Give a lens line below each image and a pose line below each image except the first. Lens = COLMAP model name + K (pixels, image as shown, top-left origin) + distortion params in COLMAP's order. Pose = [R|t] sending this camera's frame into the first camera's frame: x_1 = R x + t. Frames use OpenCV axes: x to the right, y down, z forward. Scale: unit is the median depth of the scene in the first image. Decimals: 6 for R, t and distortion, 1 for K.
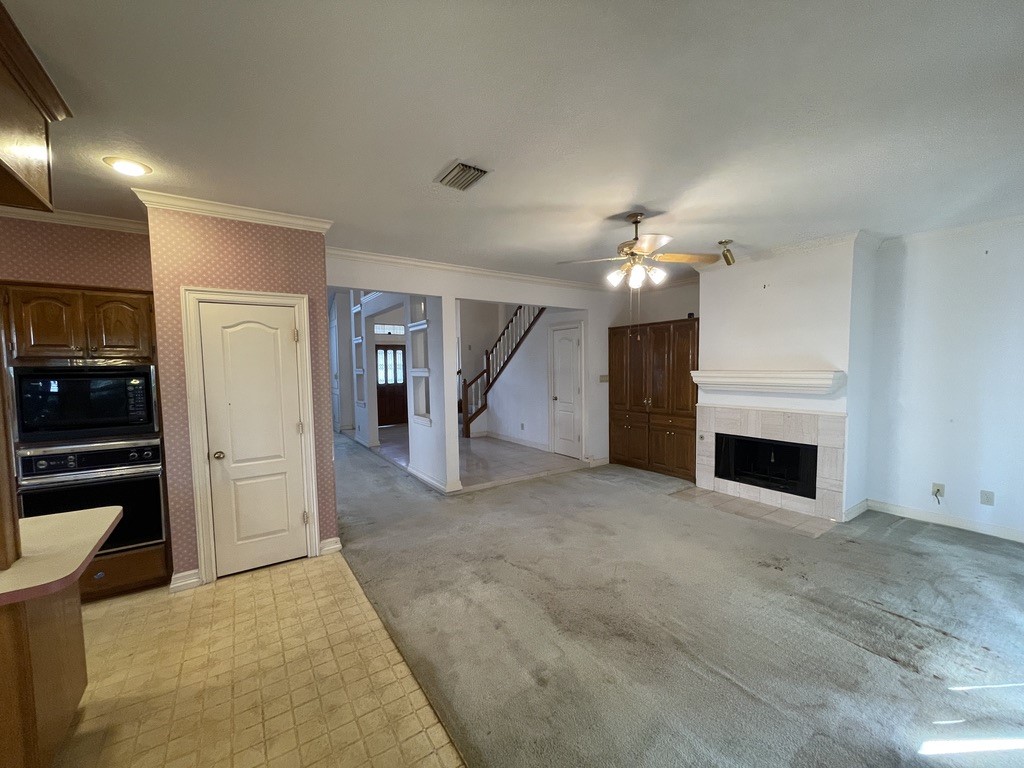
lens RADIAL K [[414.3, 0, 511.8], [0, 414.3, 386.3], [0, 0, 1]] dist [-0.001373, -0.000183]
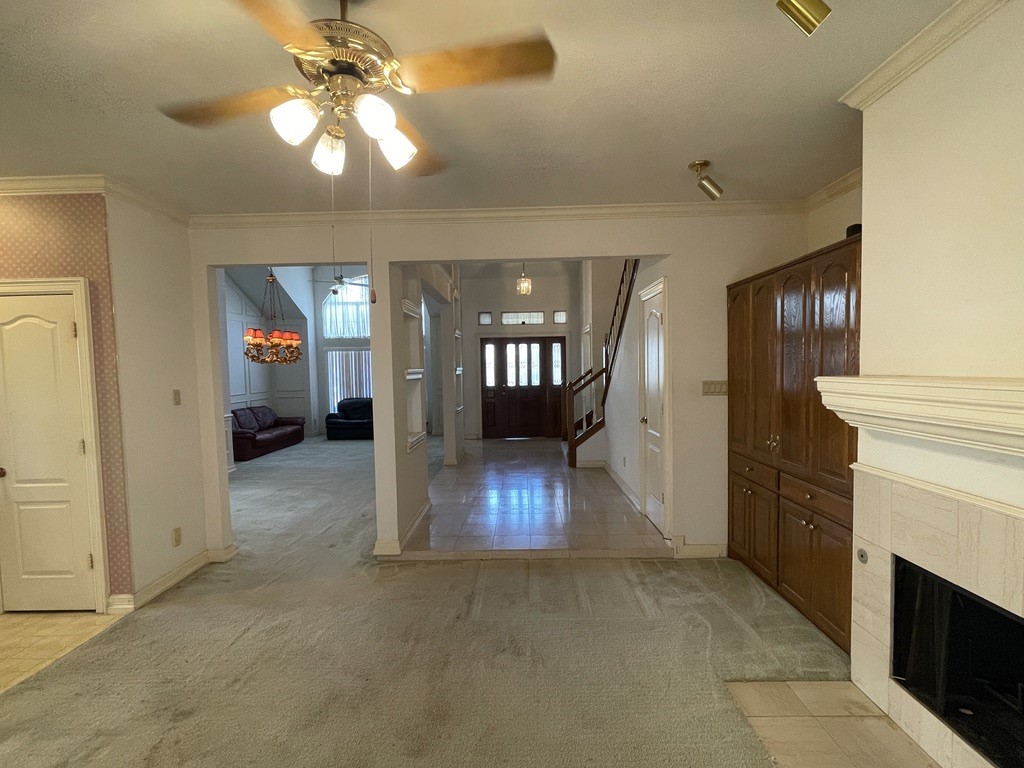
lens RADIAL K [[481.2, 0, 512.9], [0, 481.2, 390.2], [0, 0, 1]] dist [-0.003896, 0.001124]
pose [[0.821382, 0.025975, -0.569786, 0.440582], [-0.020523, 0.999662, 0.015987, -0.025725], [0.570009, -0.001438, 0.821637, 0.466043]]
